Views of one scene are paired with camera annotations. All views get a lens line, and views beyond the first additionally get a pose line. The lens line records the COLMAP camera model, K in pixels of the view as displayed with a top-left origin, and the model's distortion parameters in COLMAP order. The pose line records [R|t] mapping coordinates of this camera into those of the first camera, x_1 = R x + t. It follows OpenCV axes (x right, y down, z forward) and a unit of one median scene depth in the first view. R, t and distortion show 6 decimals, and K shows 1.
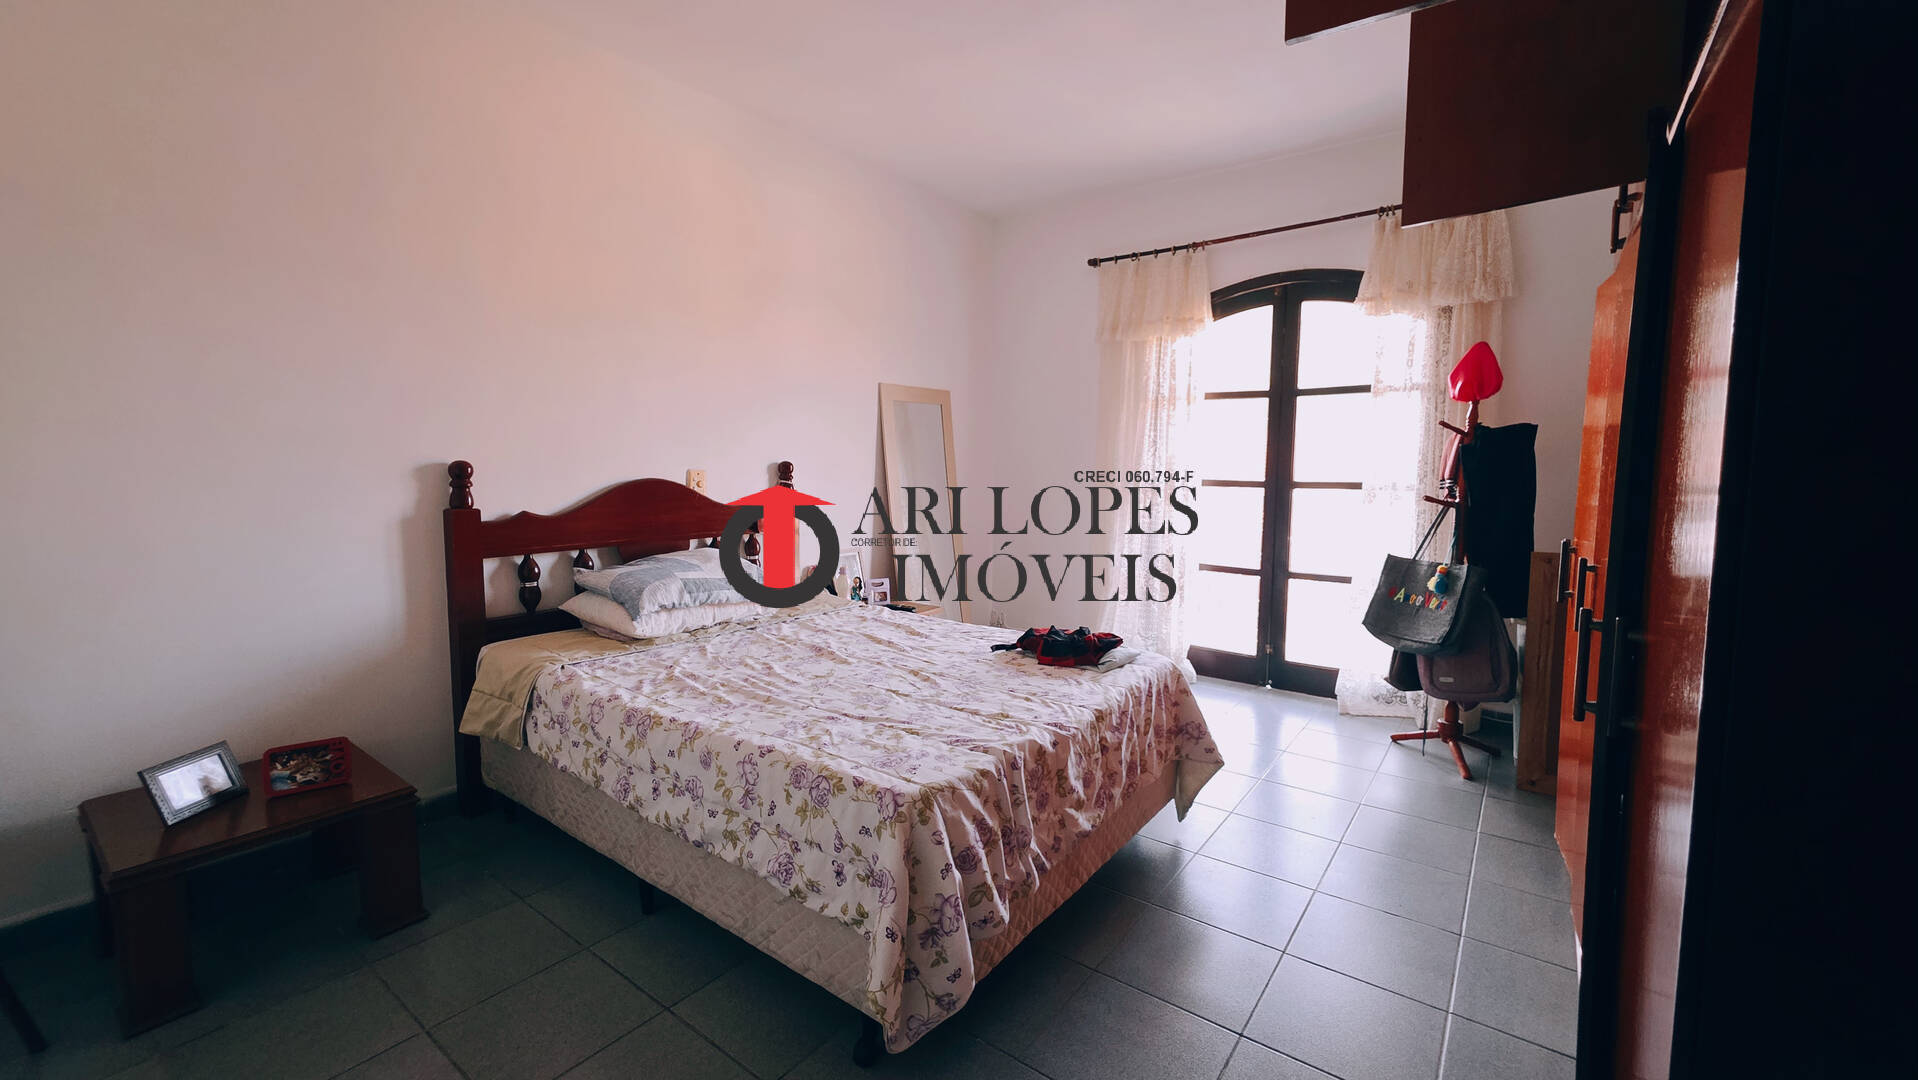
lens RADIAL K [[767.8, 0, 955.6], [0, 767.8, 530.1], [0, 0, 1]] dist [0.007826, -0.000137]
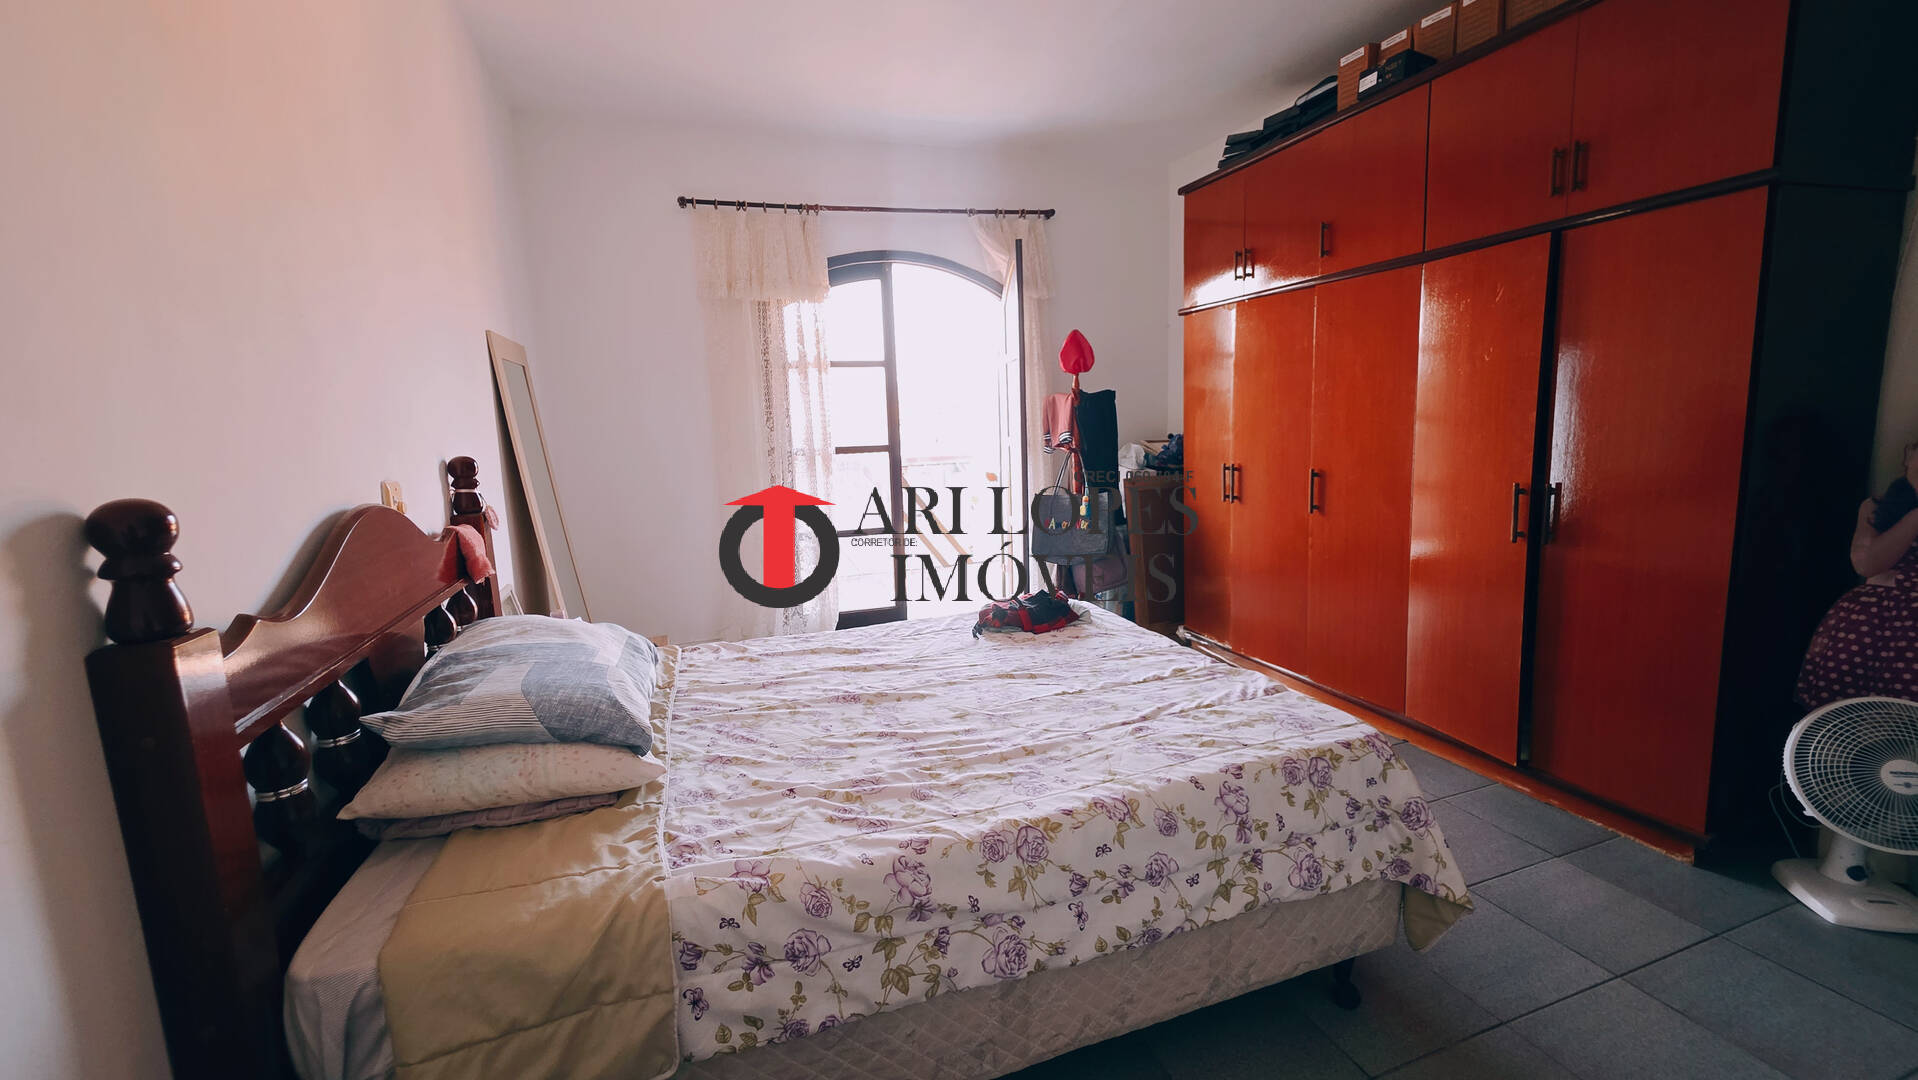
lens RADIAL K [[767.8, 0, 957.7], [0, 767.8, 536.1], [0, 0, 1]] dist [0.007826, -0.000137]
pose [[0.553078, -0.156511, 0.818296, -0.894254], [0.121485, 0.986848, 0.106639, -0.082532], [-0.824224, 0.040431, 0.564818, 0.631001]]
